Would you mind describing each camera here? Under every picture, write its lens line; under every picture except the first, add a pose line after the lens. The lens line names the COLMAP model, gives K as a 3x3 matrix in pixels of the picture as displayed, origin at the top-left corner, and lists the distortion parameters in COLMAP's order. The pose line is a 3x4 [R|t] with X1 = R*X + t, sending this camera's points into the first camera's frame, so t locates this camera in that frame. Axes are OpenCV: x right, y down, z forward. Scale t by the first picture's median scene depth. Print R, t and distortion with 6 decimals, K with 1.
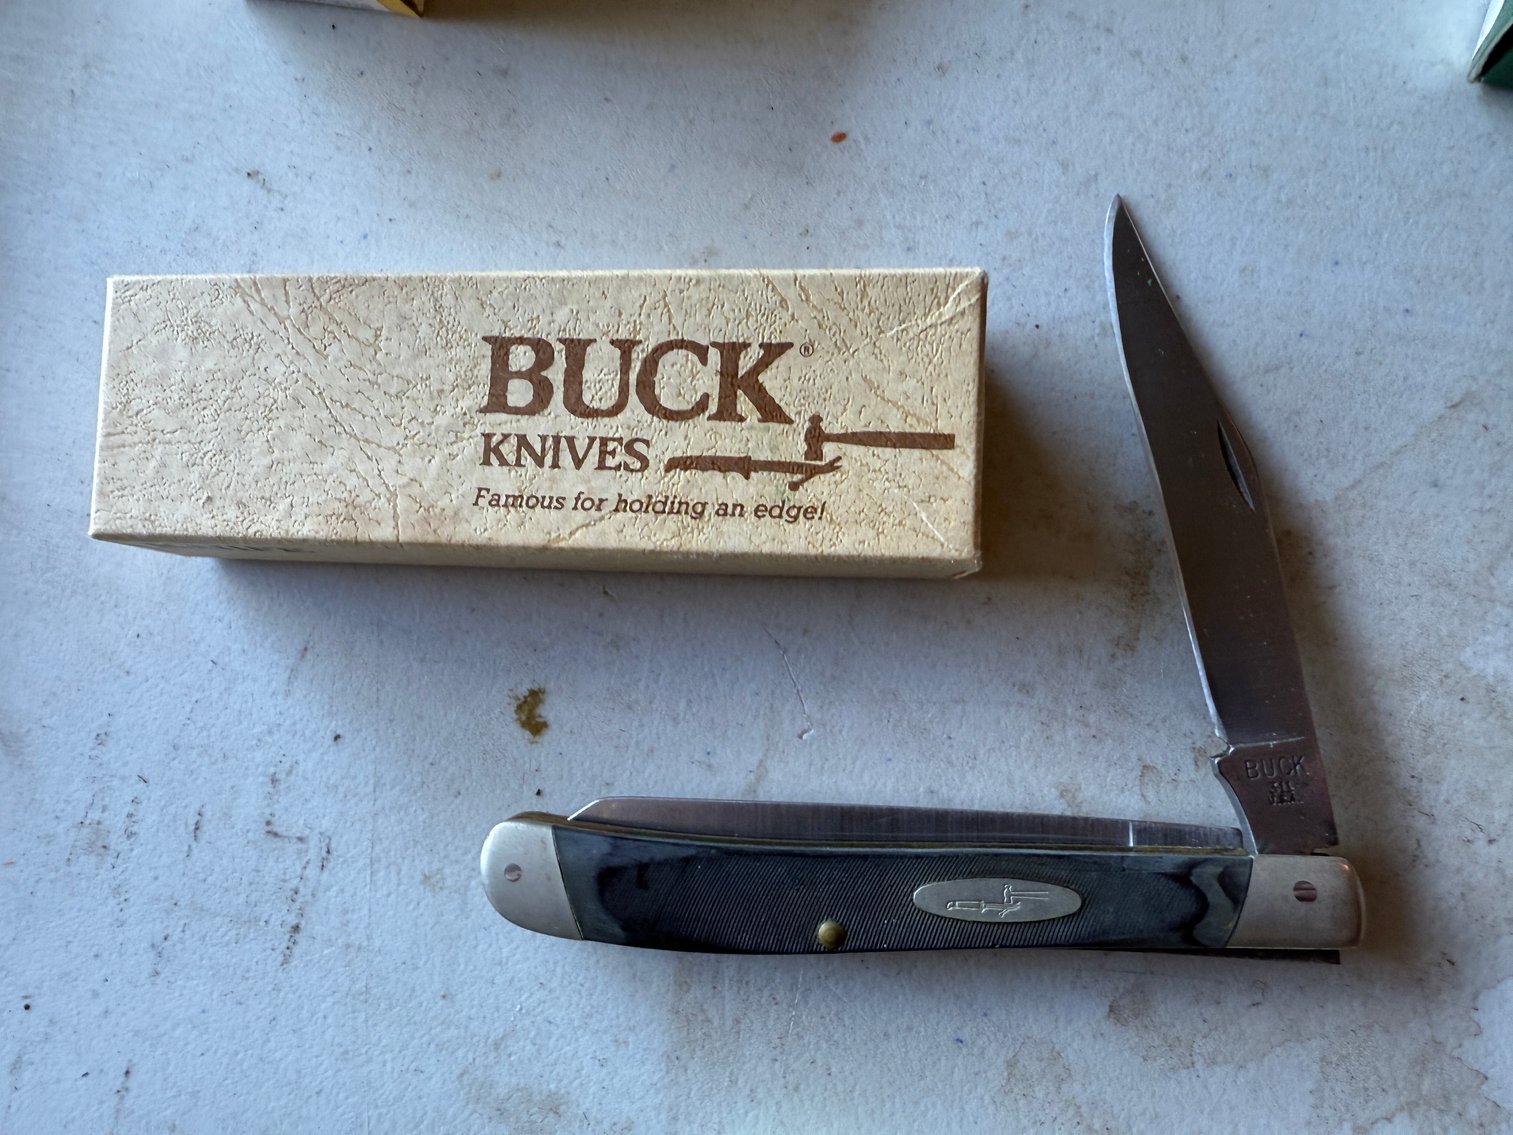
lens RADIAL K [[1071.4, 0, 747.3], [0, 1071.4, 568.2], [0, 0, 1]] dist [-0.023261, 0.002012]
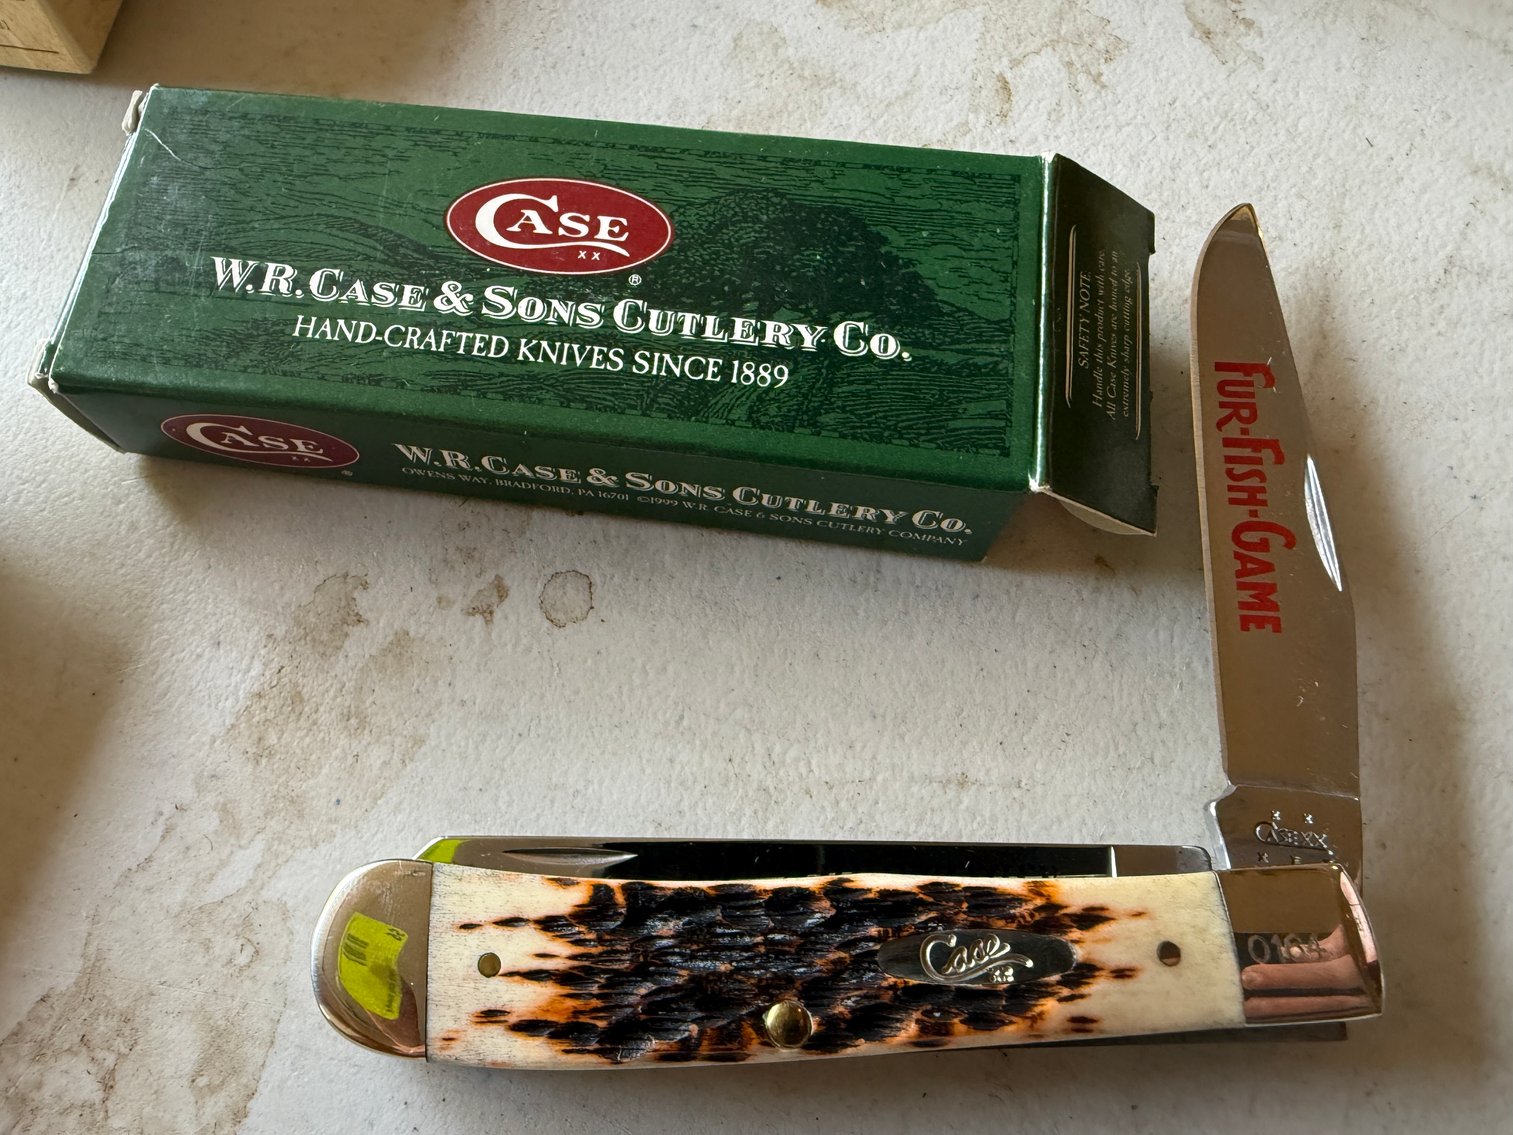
lens RADIAL K [[1071.4, 0, 765.7], [0, 1071.4, 567.3], [0, 0, 1]] dist [-0.023261, 0.002012]
pose [[0.991672, 0.028456, 0.125604, 0.150721], [-0.003707, 0.981186, -0.193029, 1.300183], [-0.128734, 0.190955, 0.973121, -0.047012]]
